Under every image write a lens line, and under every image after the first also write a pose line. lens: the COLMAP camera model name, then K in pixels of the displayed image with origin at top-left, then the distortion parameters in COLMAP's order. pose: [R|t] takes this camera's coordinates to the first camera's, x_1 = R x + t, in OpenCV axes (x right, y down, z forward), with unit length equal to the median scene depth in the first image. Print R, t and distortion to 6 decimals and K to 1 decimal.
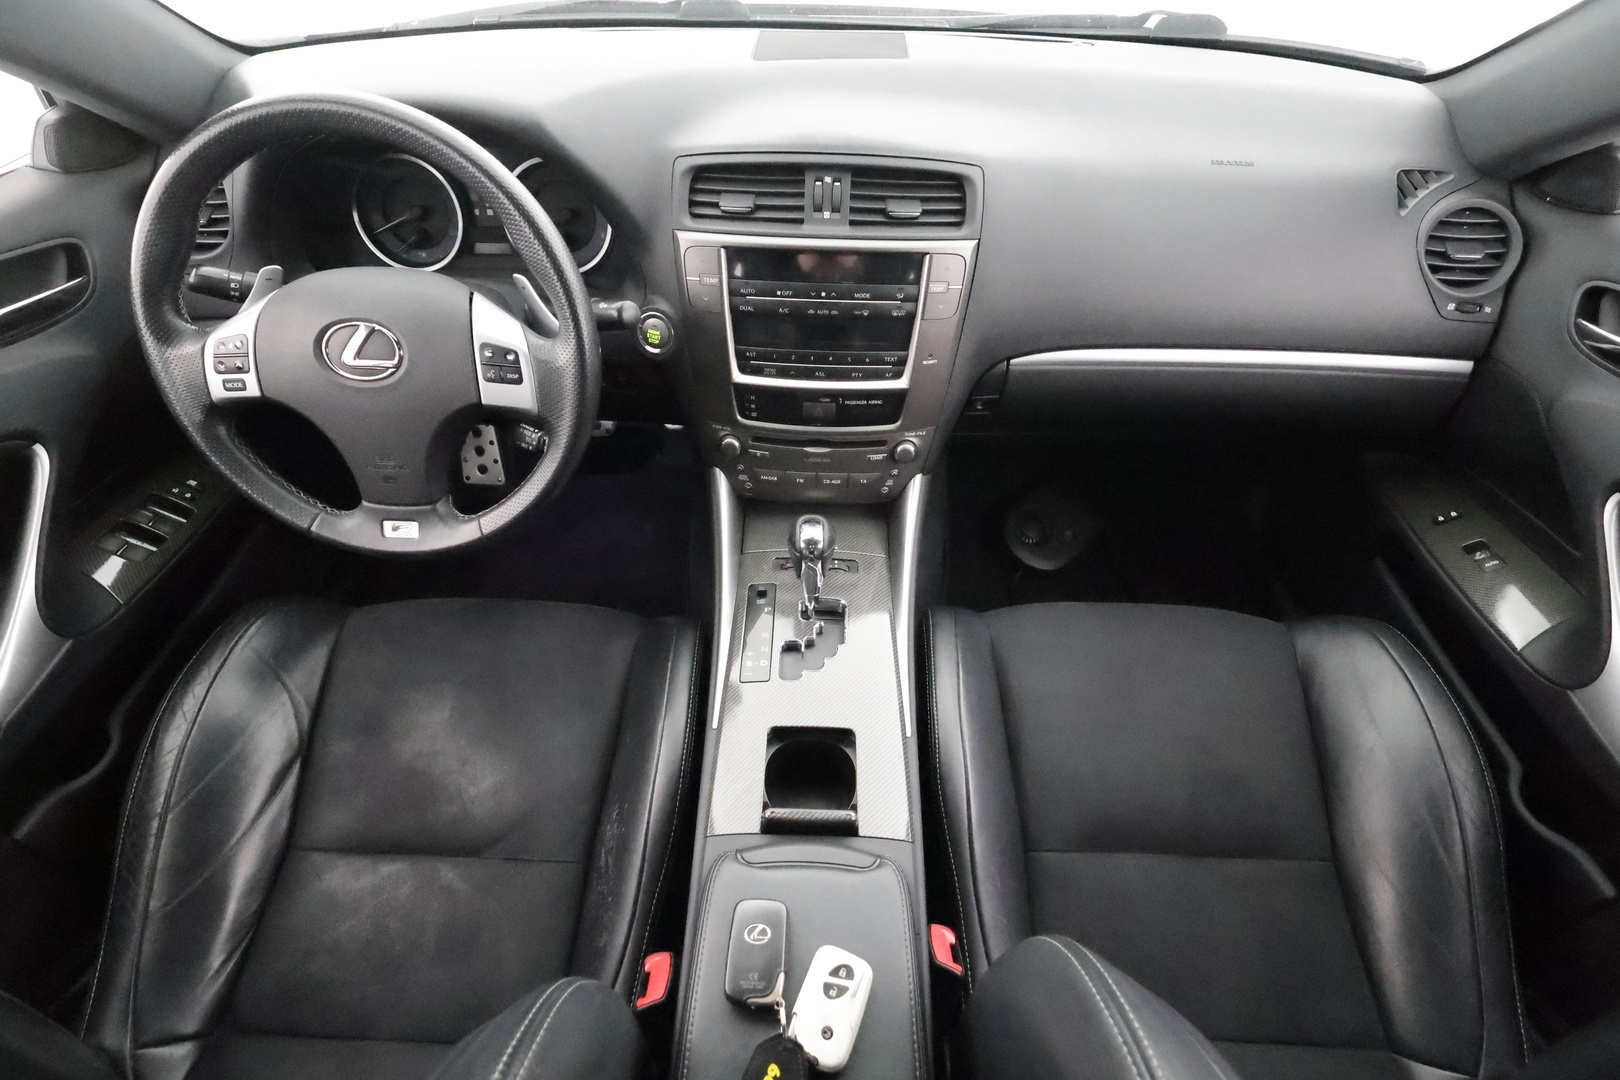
lens RADIAL K [[735.3, 0, 810.0], [0, 735.3, 540.0], [0, 0, 1]] dist [-0.005860, 0.000953]
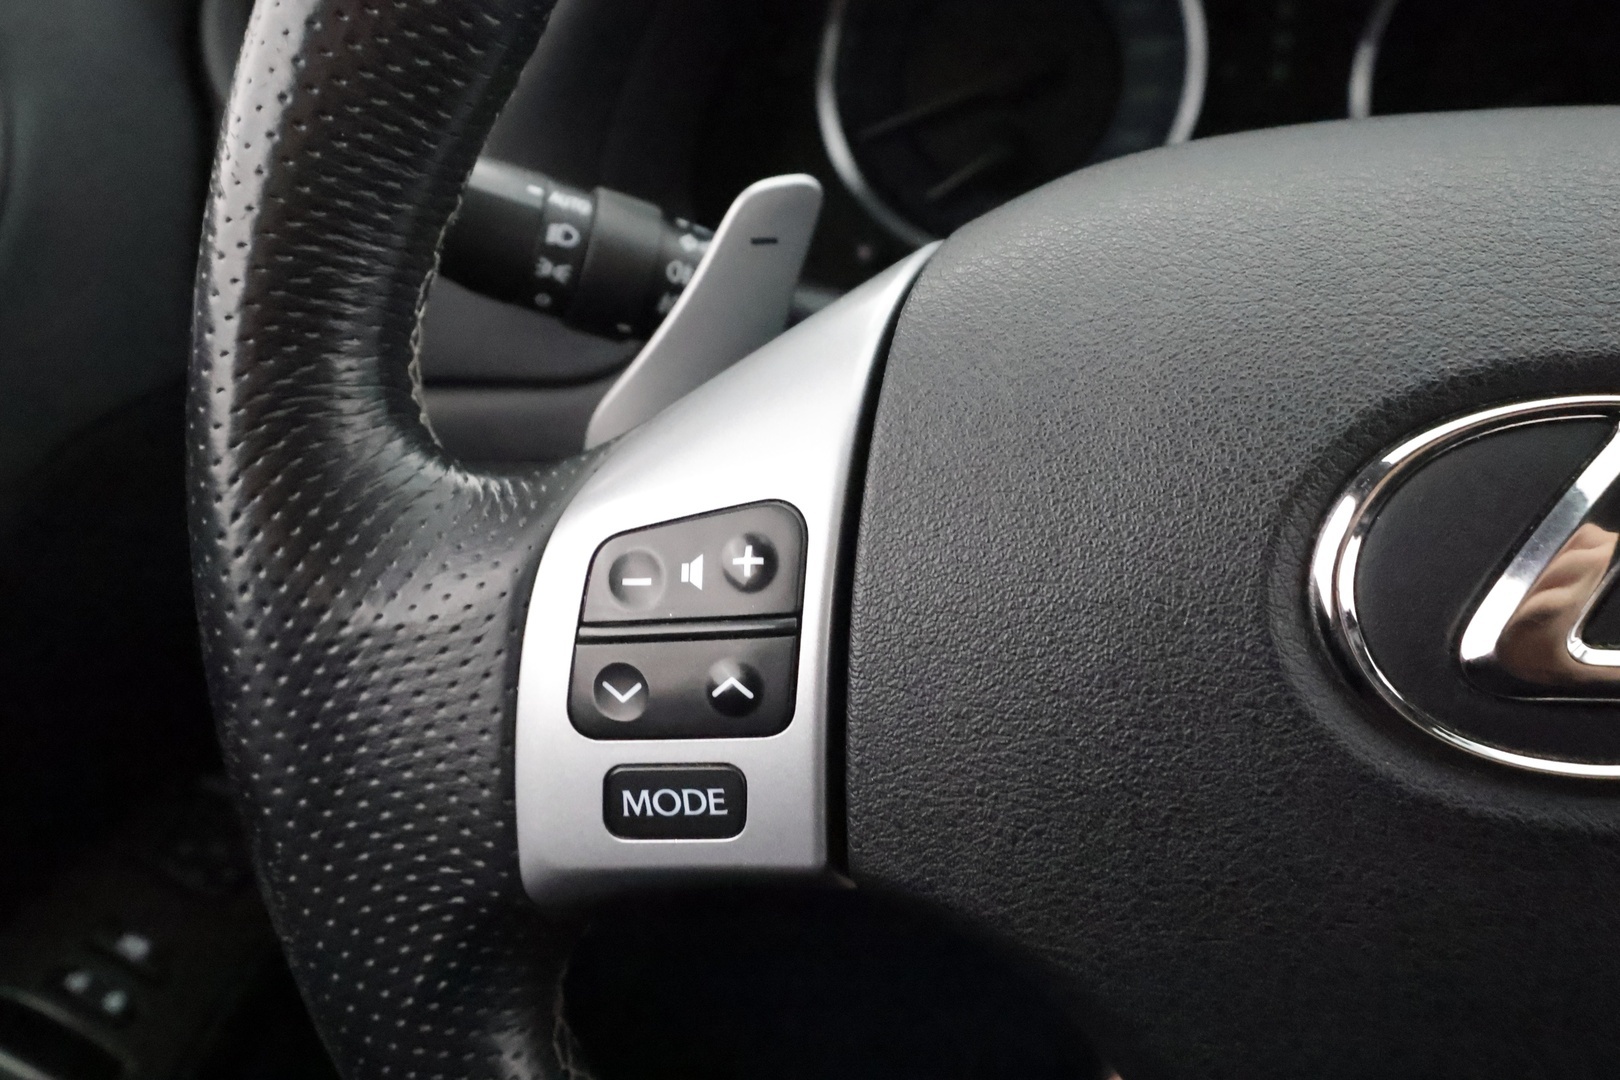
lens RADIAL K [[1298.0, 0, 810.0], [0, 1298.0, 540.0], [0, 0, 1]] dist [-0.000296, 0.000315]
pose [[0.986910, -0.028211, -0.158784, -0.619398], [-0.010064, 0.971889, -0.235225, -0.175455], [0.160957, 0.233744, 0.958883, 0.623009]]
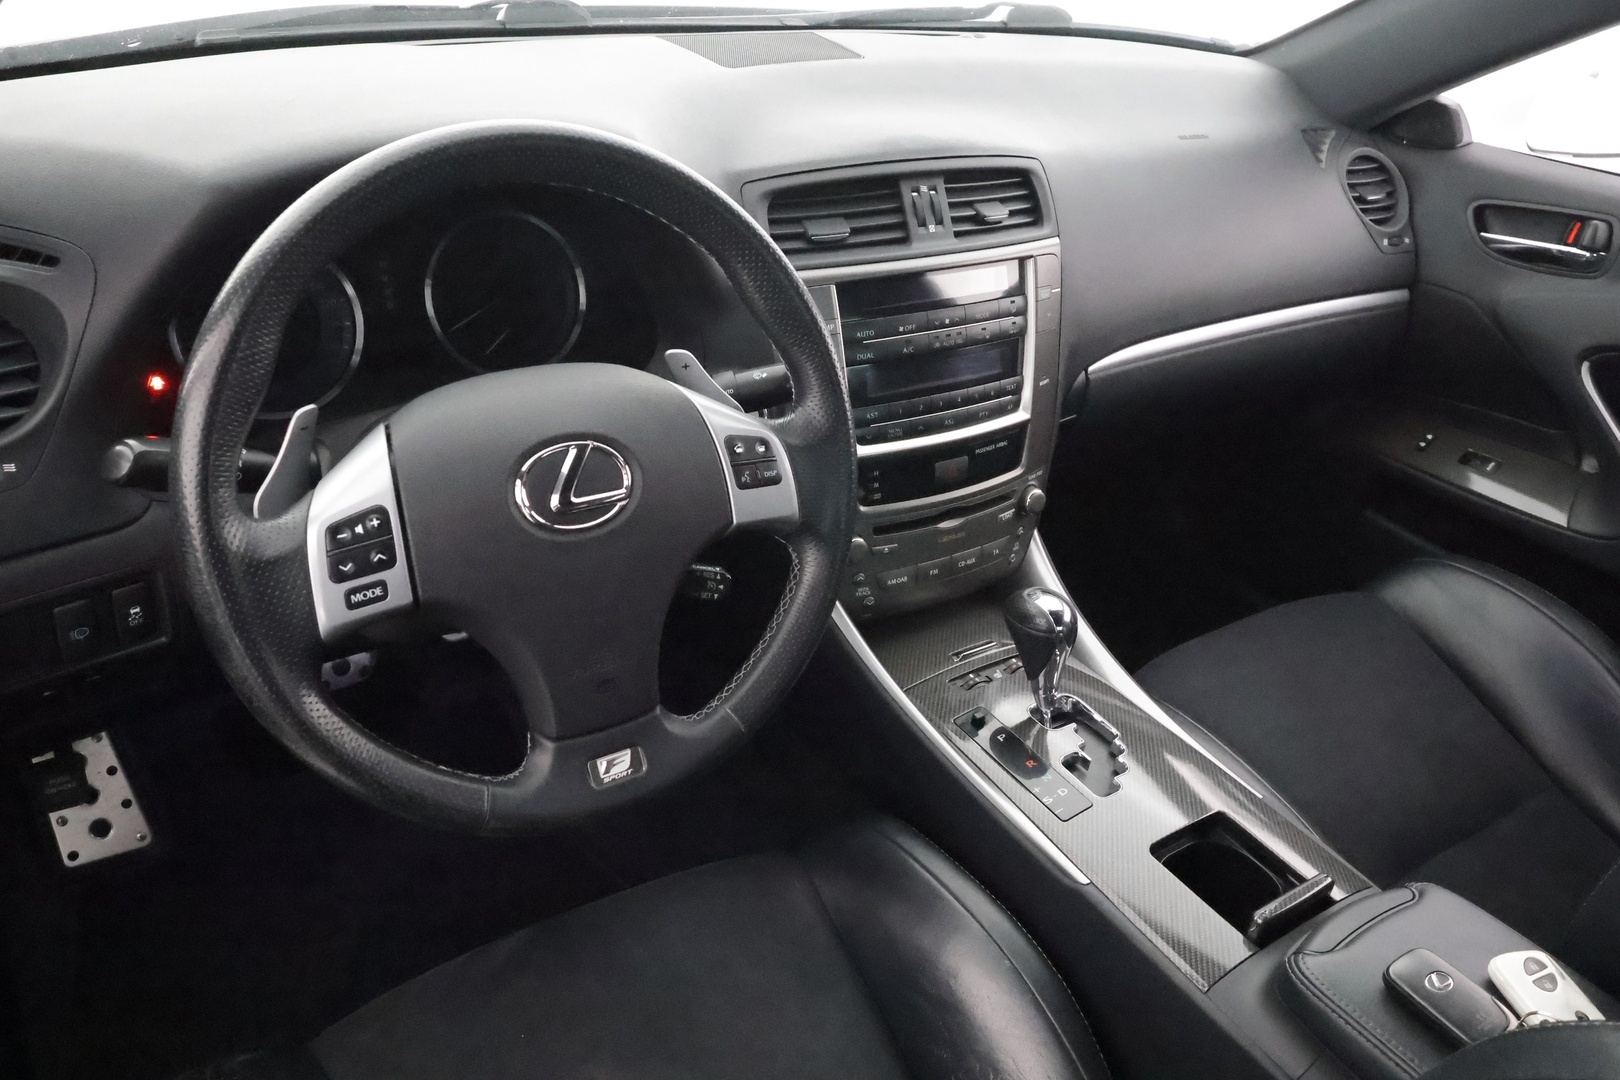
lens RADIAL K [[1246.3, 0, 791.1], [0, 1246.3, 544.8], [0, 0, 1]] dist [-0.002332, -0.006730]
pose [[0.816488, -0.247844, 0.521460, -0.888847], [0.357256, 0.926384, -0.119083, -0.009911], [-0.453558, 0.283525, 0.844925, 0.004661]]
